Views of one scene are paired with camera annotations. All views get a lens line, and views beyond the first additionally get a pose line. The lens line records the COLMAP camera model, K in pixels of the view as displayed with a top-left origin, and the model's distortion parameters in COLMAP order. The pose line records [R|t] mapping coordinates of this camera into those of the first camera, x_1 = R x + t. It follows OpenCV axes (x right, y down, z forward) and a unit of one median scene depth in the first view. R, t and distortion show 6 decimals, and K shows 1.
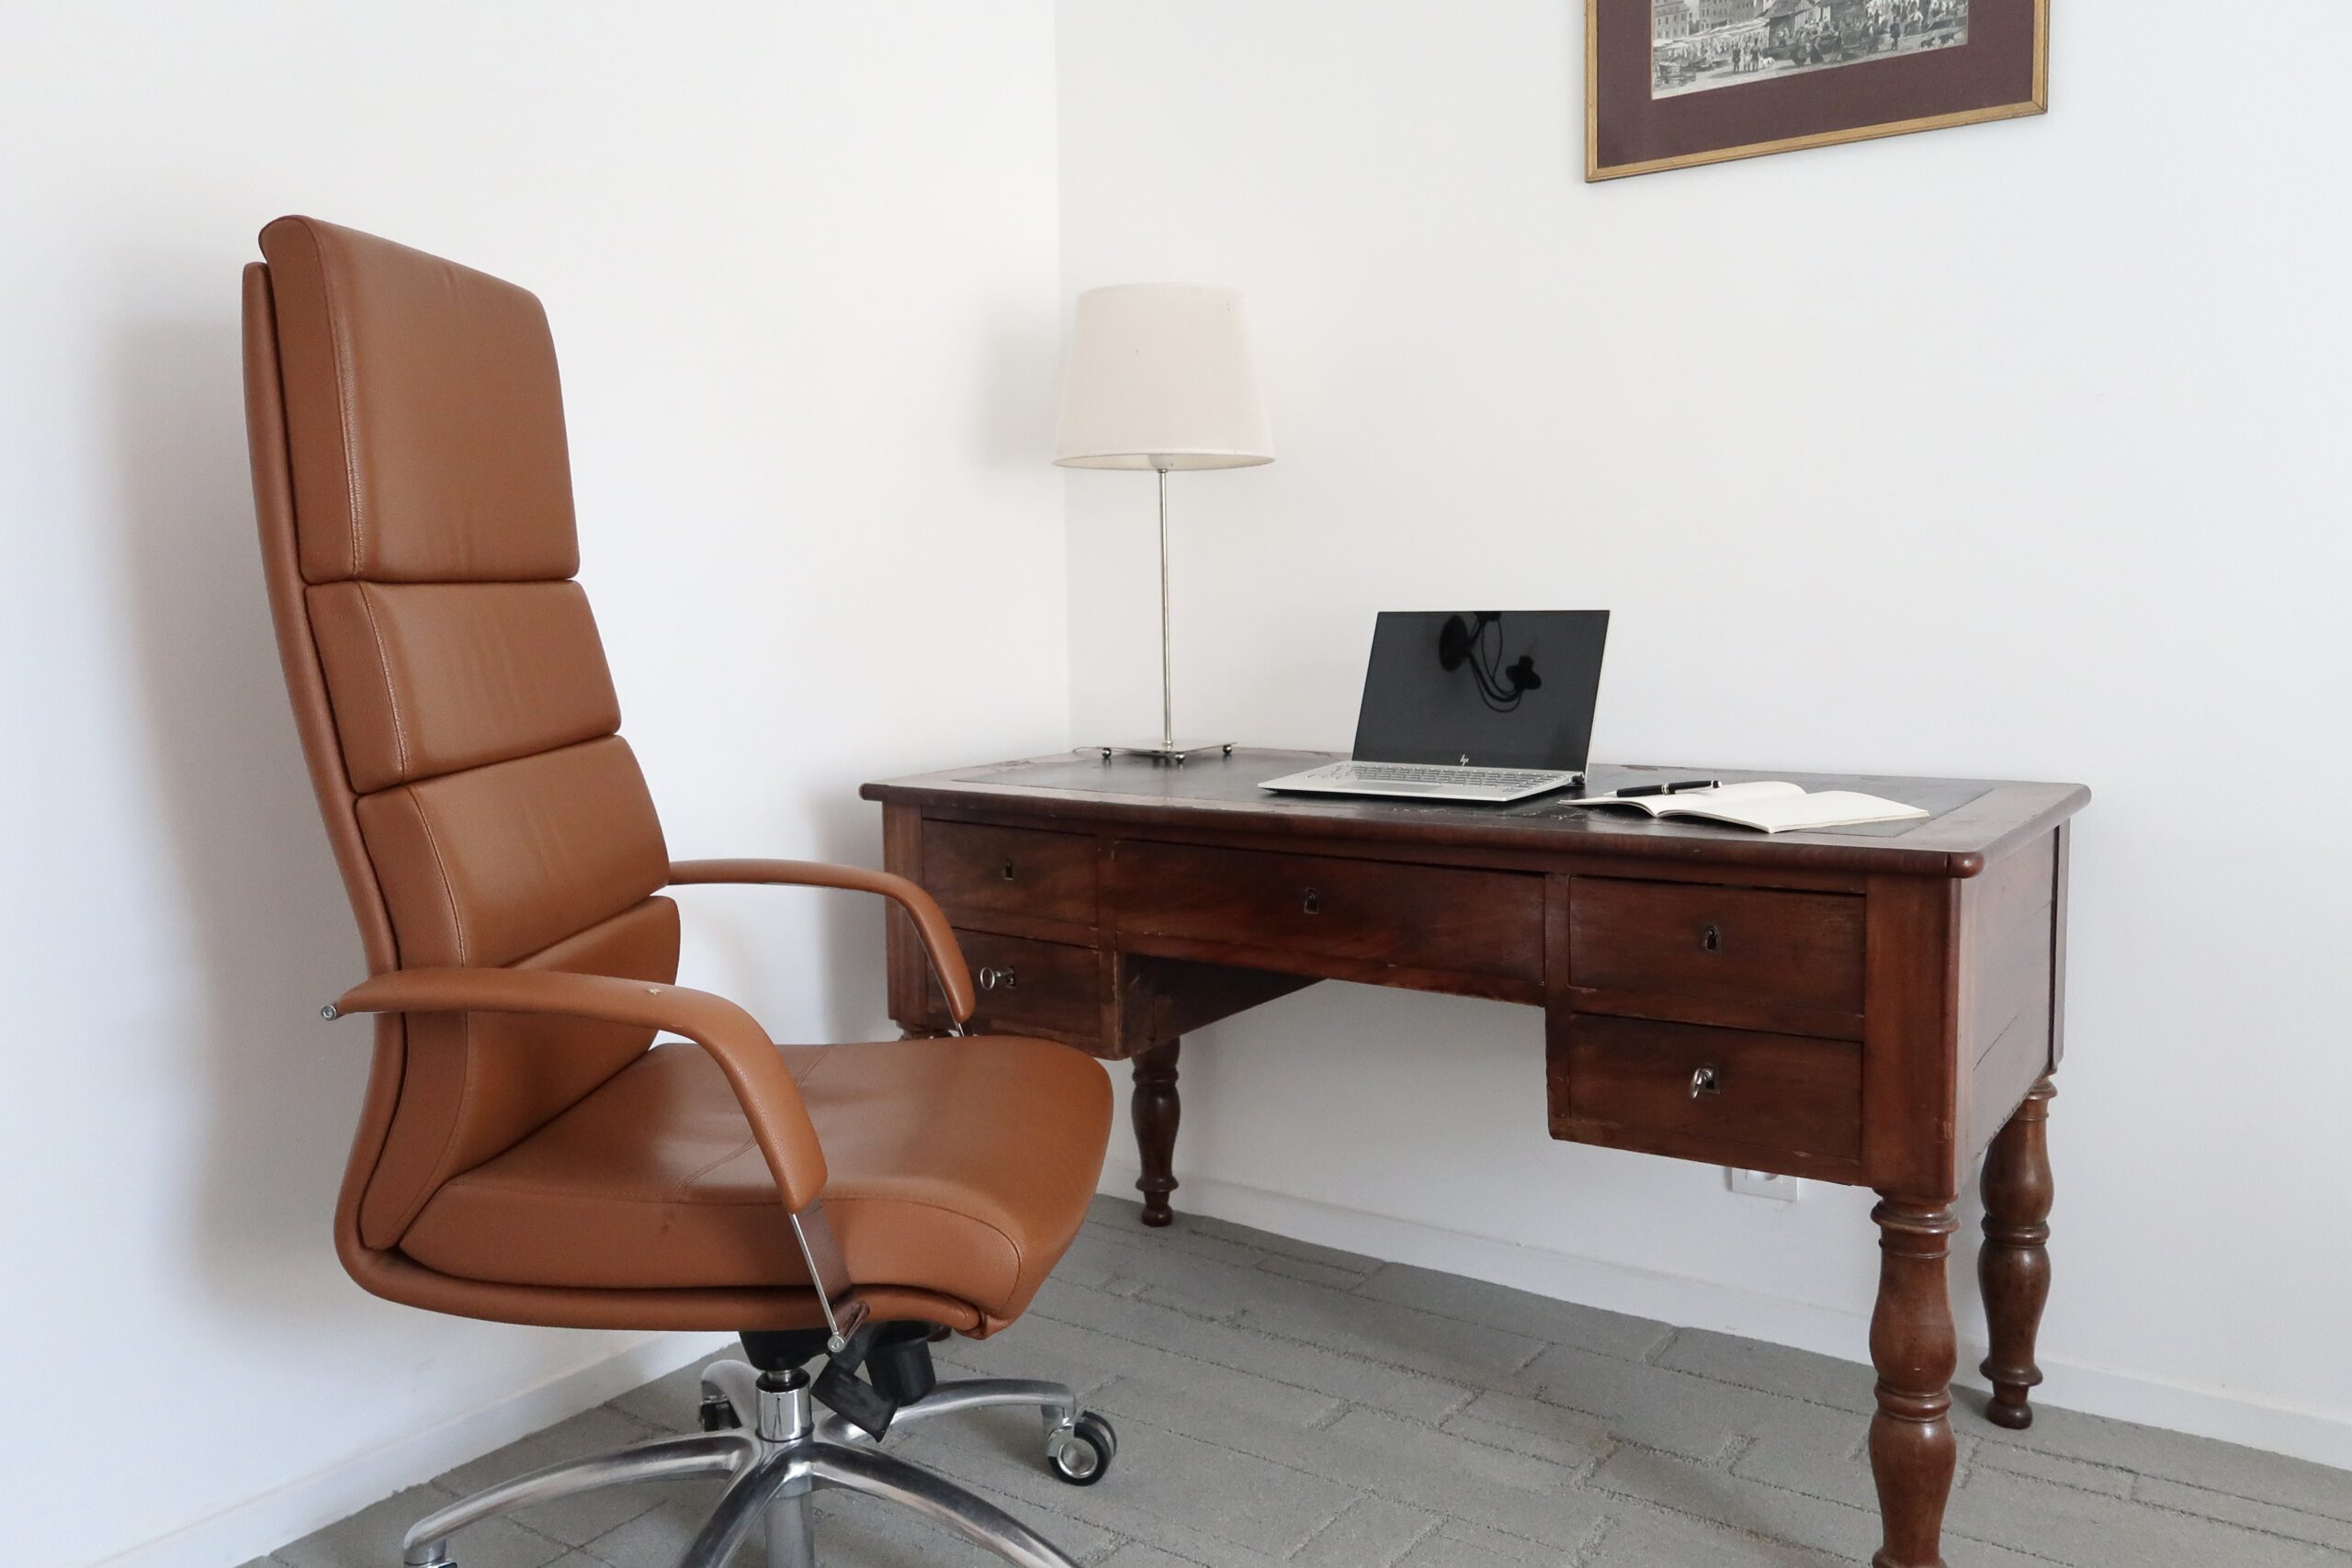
lens RADIAL K [[1783.5, 0, 1180.0], [0, 1783.5, 782.7], [0, 0, 1]] dist [0.004063, 0.000723]
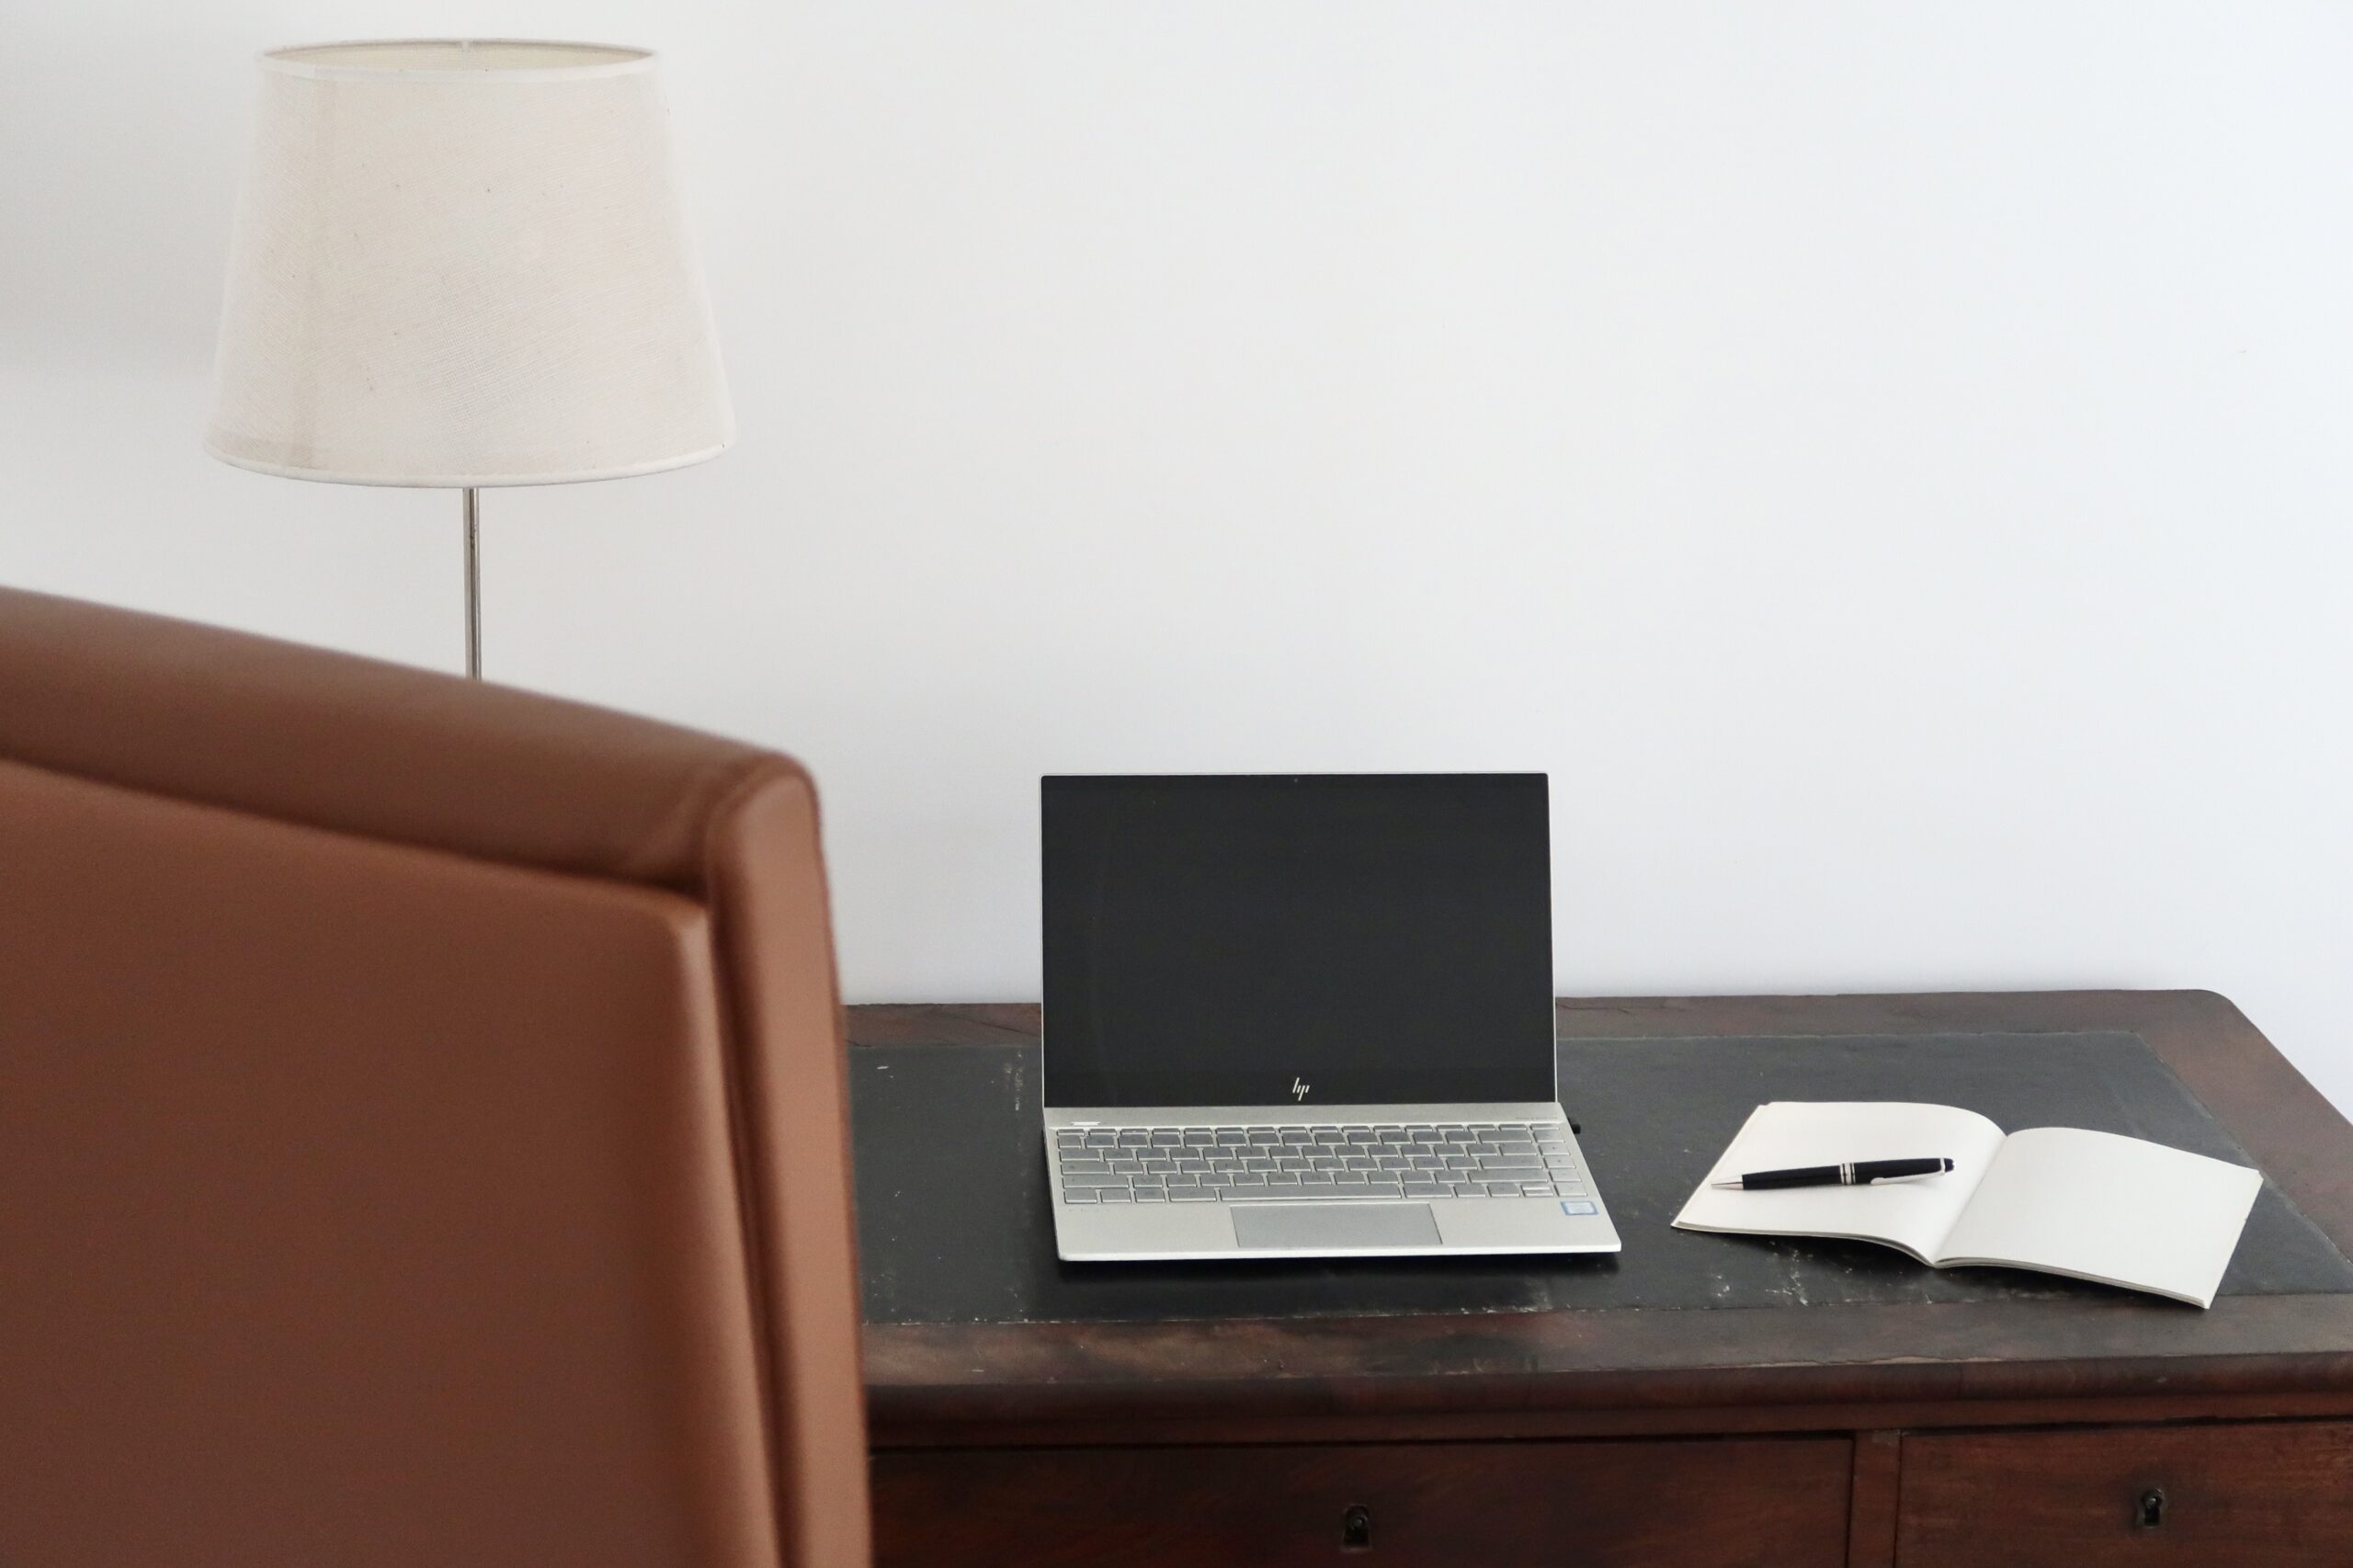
lens RADIAL K [[4002.9, 0, 1176.1], [0, 4002.9, 787.2], [0, 0, 1]] dist [0.025234, 0.000000]
pose [[0.769638, -0.143504, 0.622144, -0.590340], [0.041241, 0.983553, 0.175848, -0.314343], [-0.637147, -0.109682, 0.762898, 0.187482]]
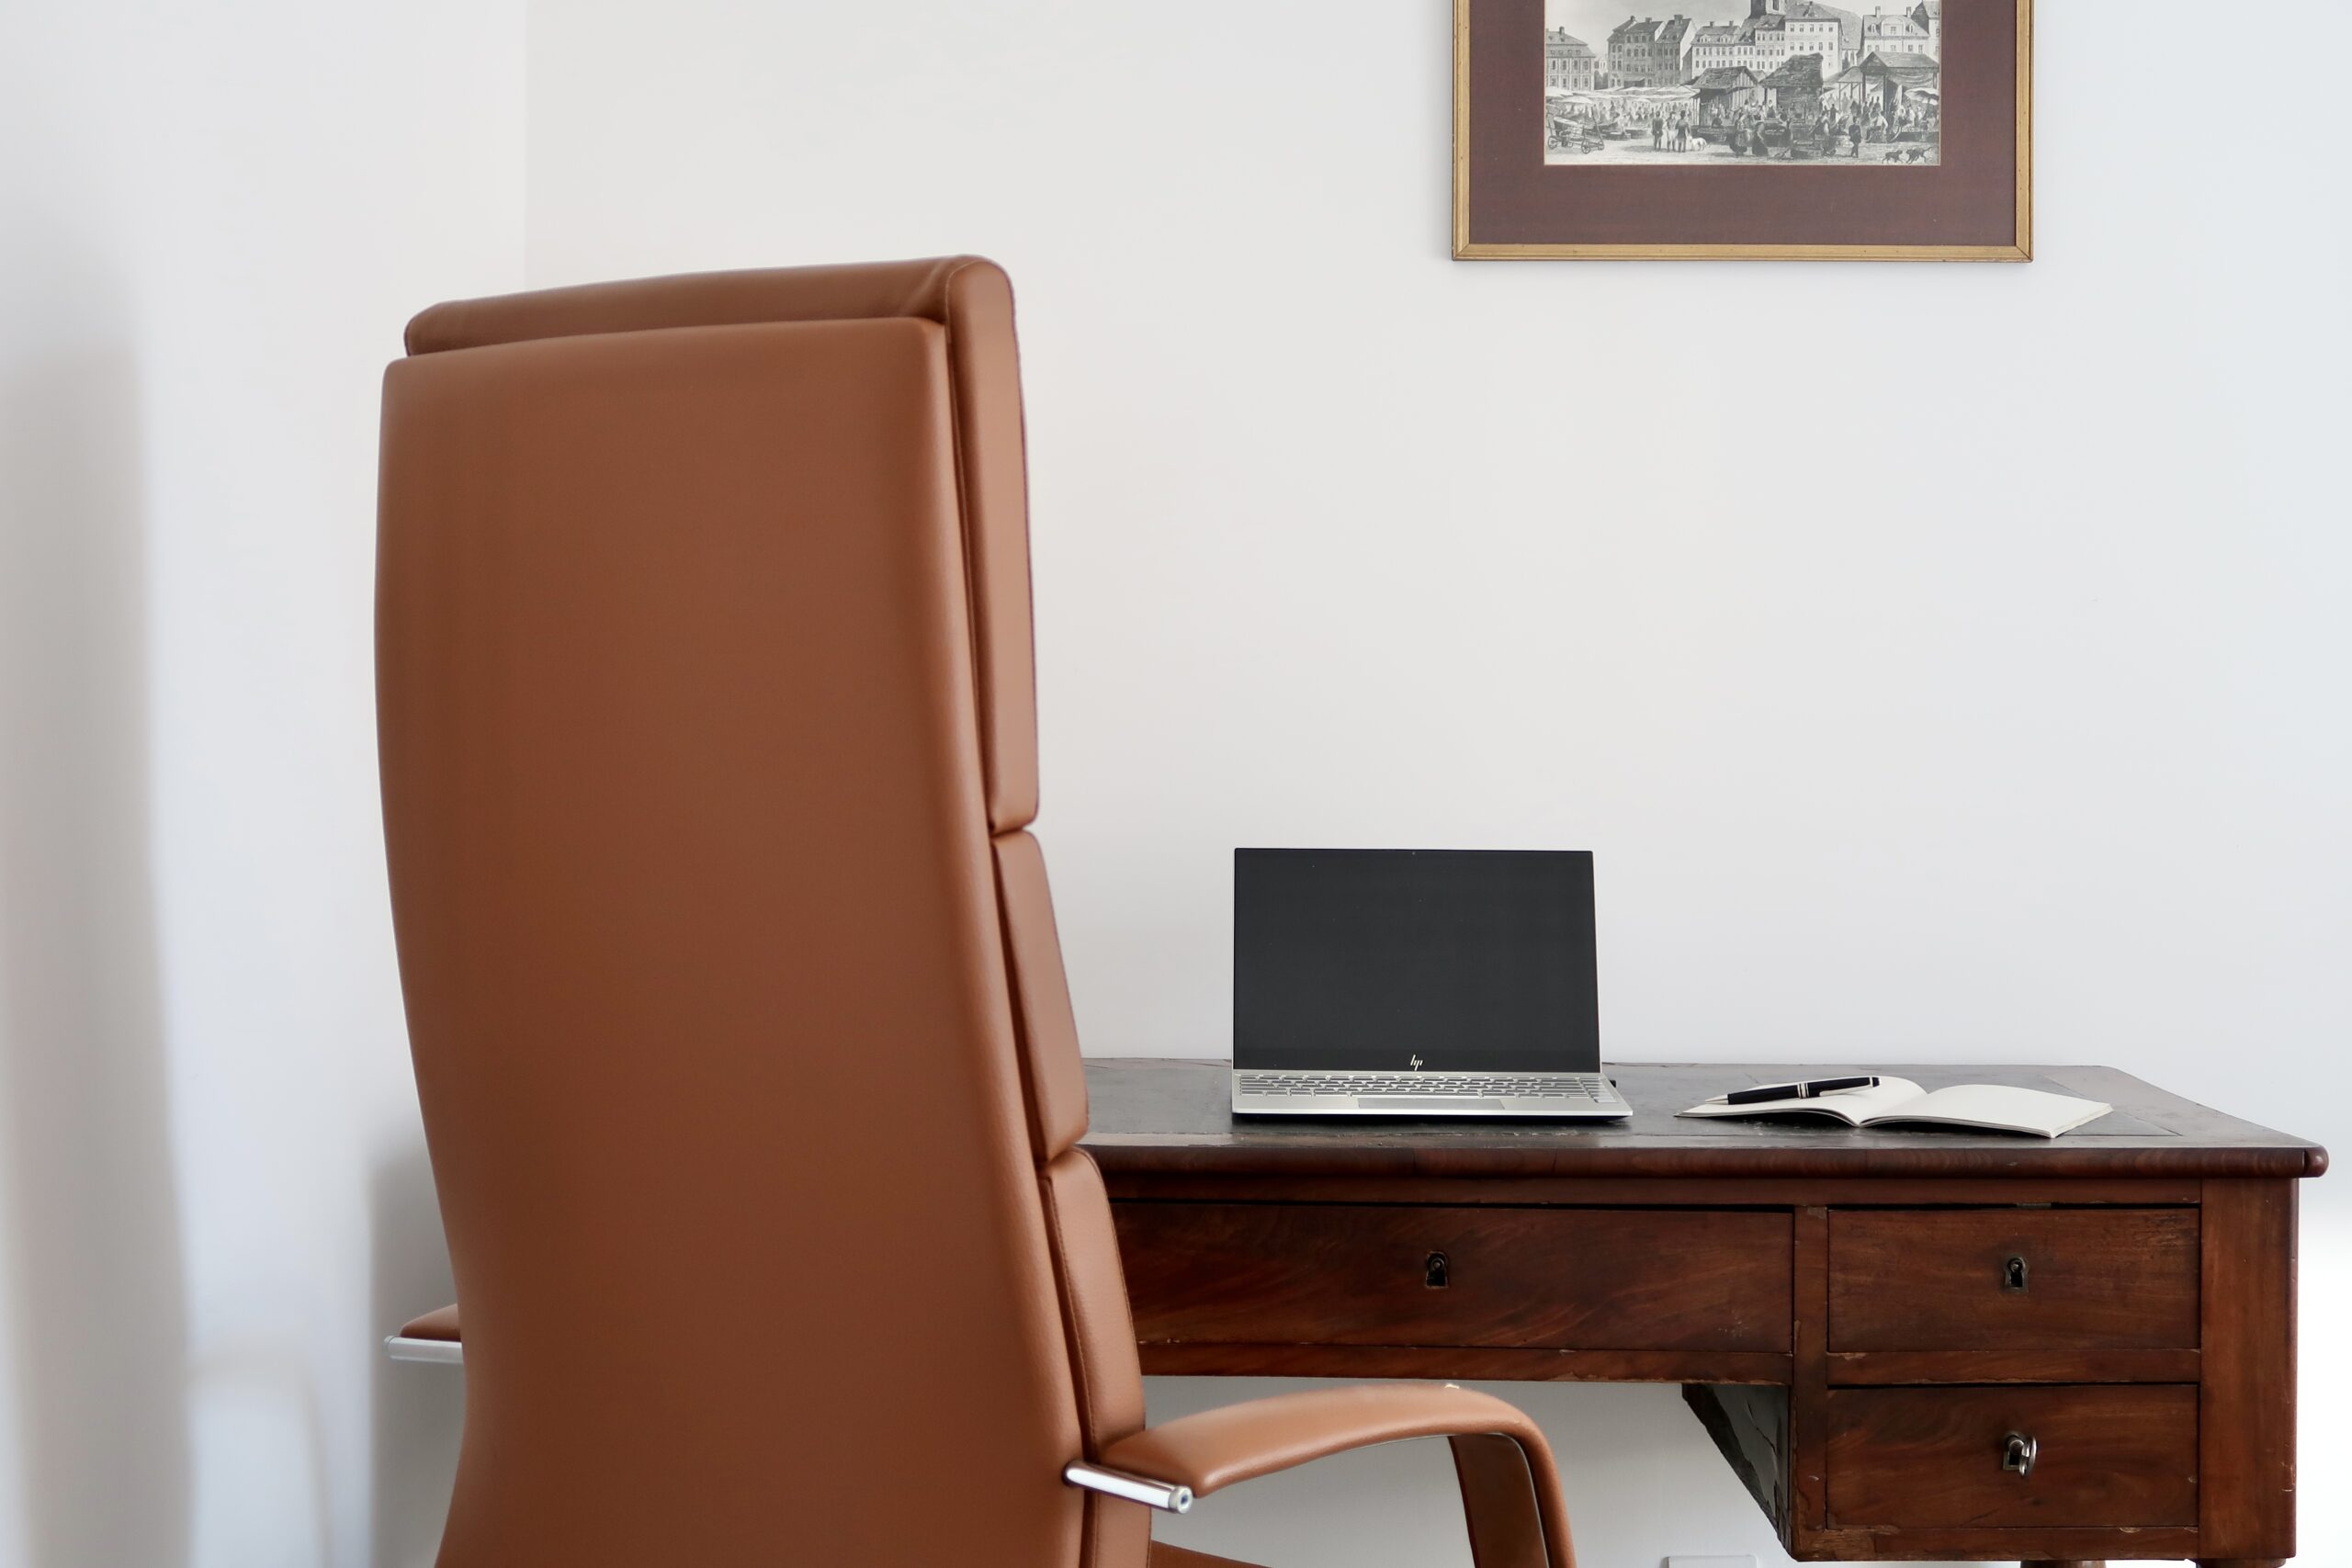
lens RADIAL K [[3325.2, 0, 1175.6], [0, 3325.2, 780.3], [0, 0, 1]] dist [0.034686, 0.000000]
pose [[0.823751, 0.012728, 0.566808, -0.706011], [0.040818, 0.995822, -0.081683, -0.021552], [-0.565480, 0.090423, 0.819790, -0.031111]]
